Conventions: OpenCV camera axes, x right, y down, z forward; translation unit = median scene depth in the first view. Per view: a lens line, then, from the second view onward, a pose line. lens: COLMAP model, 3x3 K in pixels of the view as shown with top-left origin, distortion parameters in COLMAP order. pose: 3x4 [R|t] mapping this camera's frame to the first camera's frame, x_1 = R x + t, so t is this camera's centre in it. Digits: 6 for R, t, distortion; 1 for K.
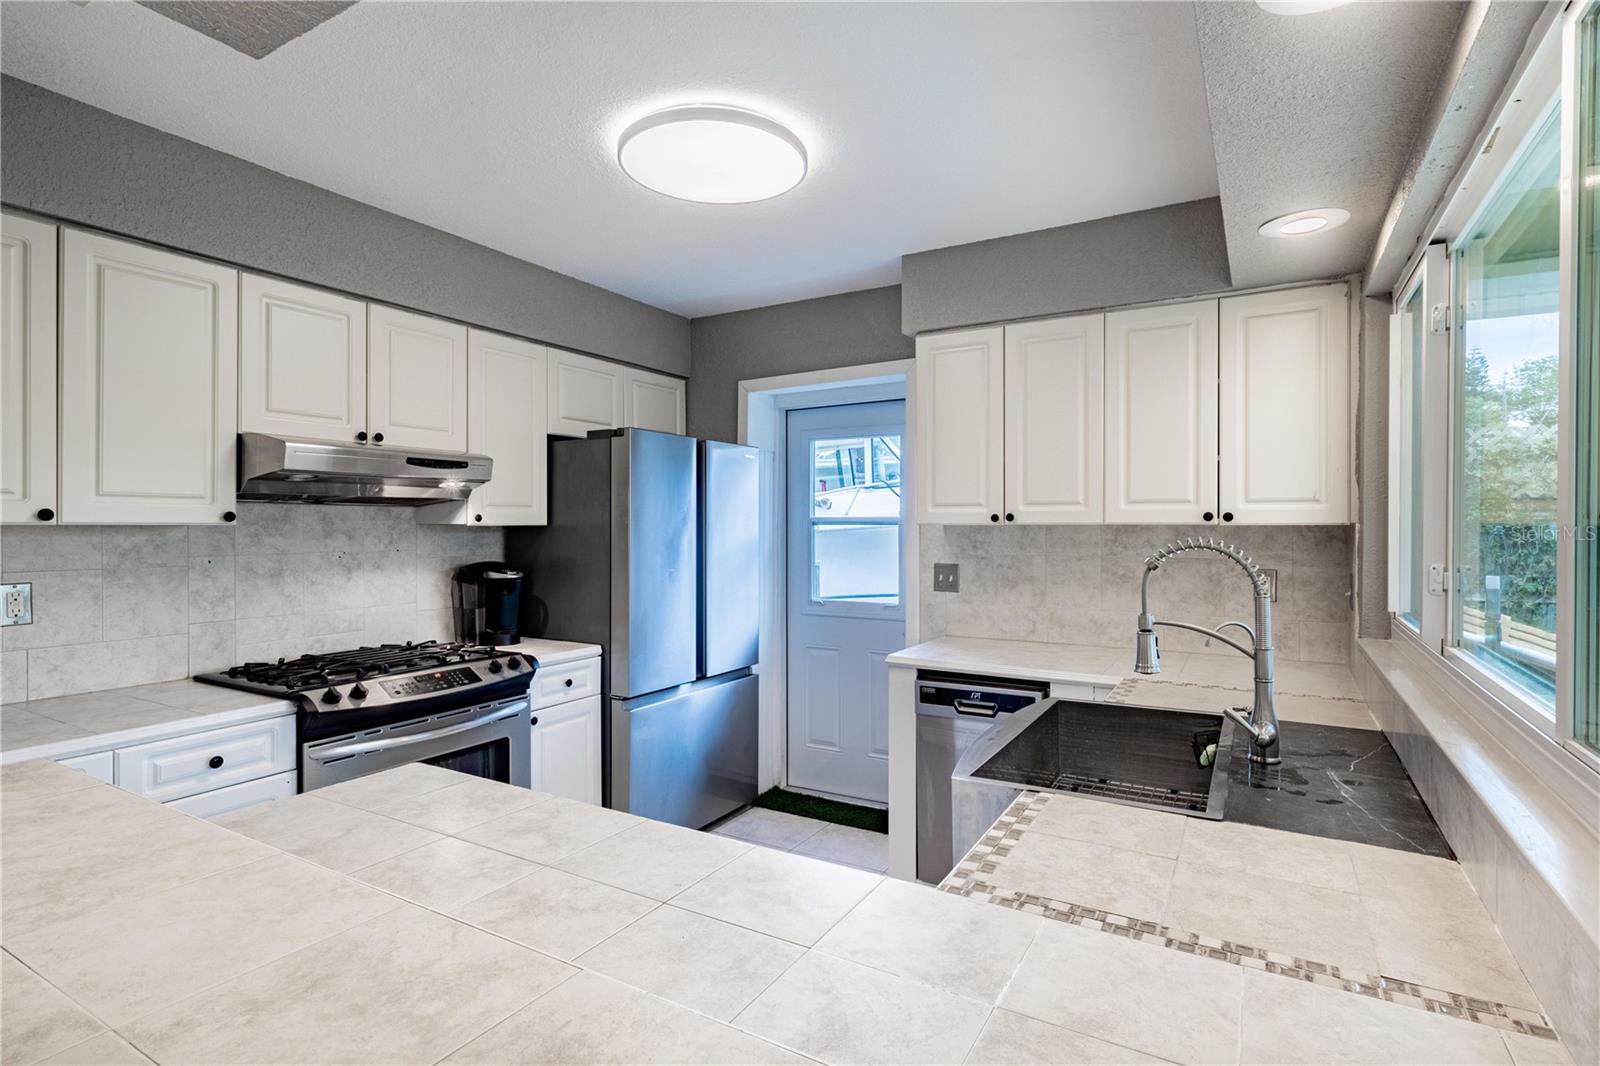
lens RADIAL K [[786.0, 0, 805.7], [0, 786.0, 527.6], [0, 0, 1]] dist [0.014056, -0.007167]
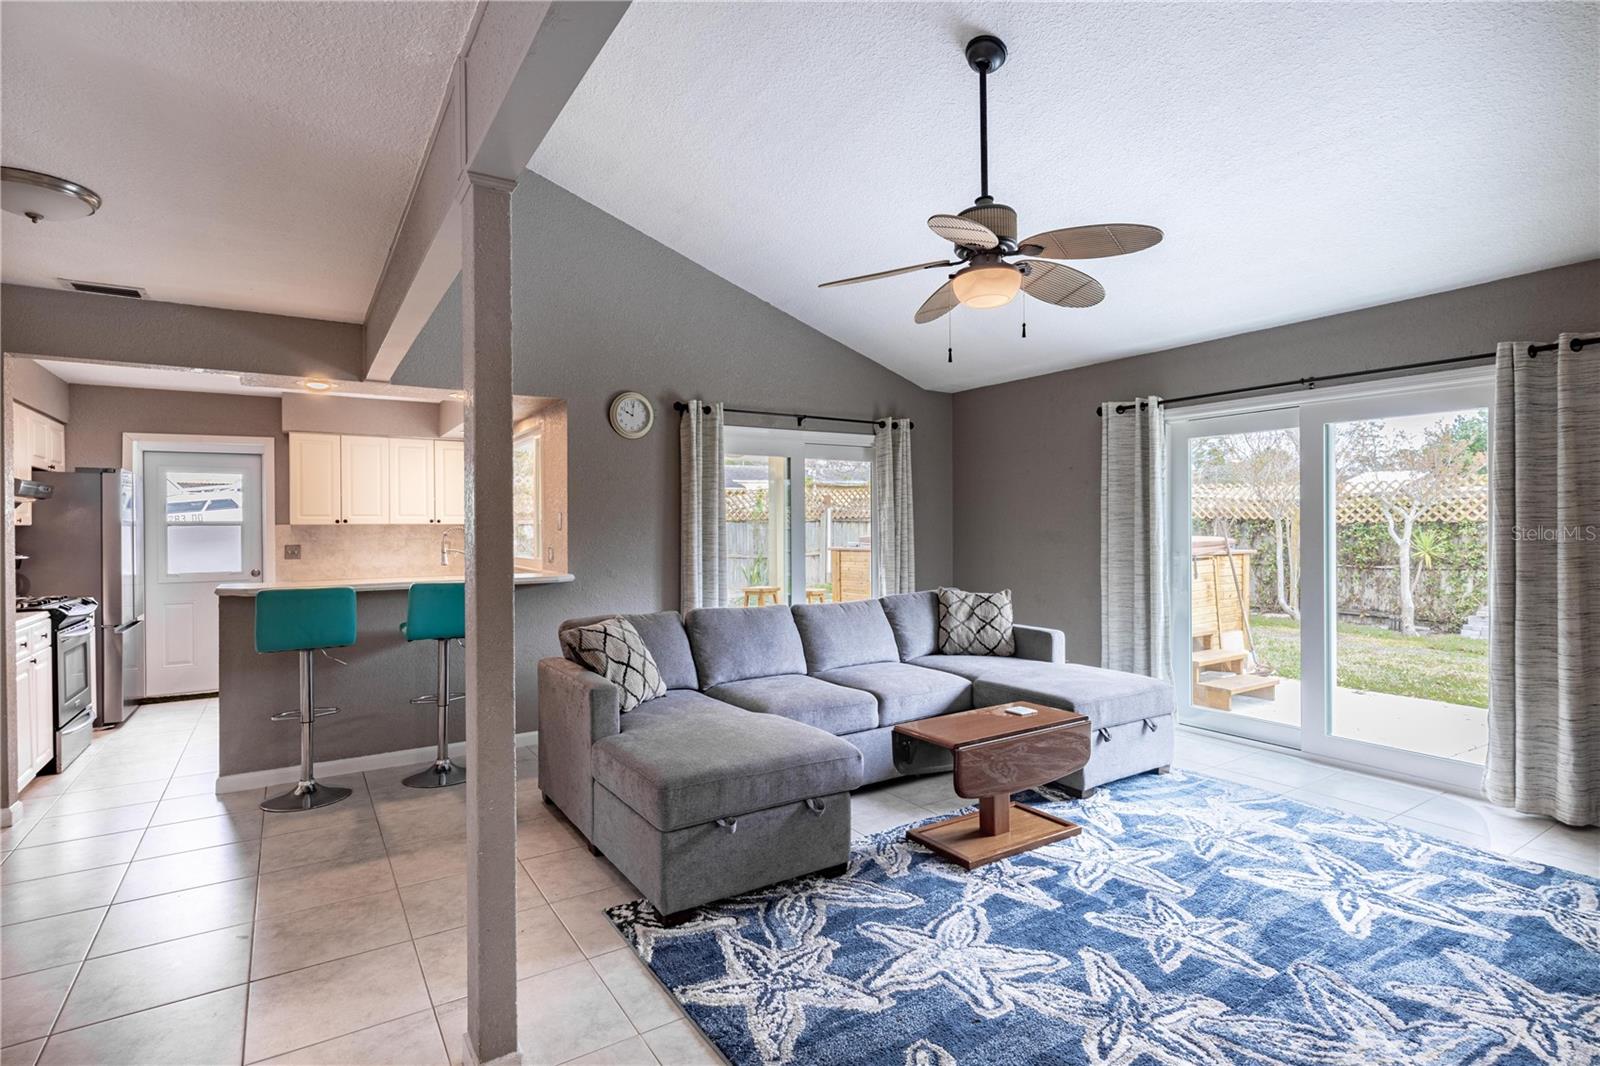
lens RADIAL K [[793.4, 0, 806.0], [0, 793.4, 526.0], [0, 0, 1]] dist [0.004885, -0.001280]
pose [[0.451381, -0.001705, 0.892330, -1.117312], [0.011022, 0.999933, -0.003664, 0.022546], [-0.892263, 0.011489, 0.451369, -1.139760]]
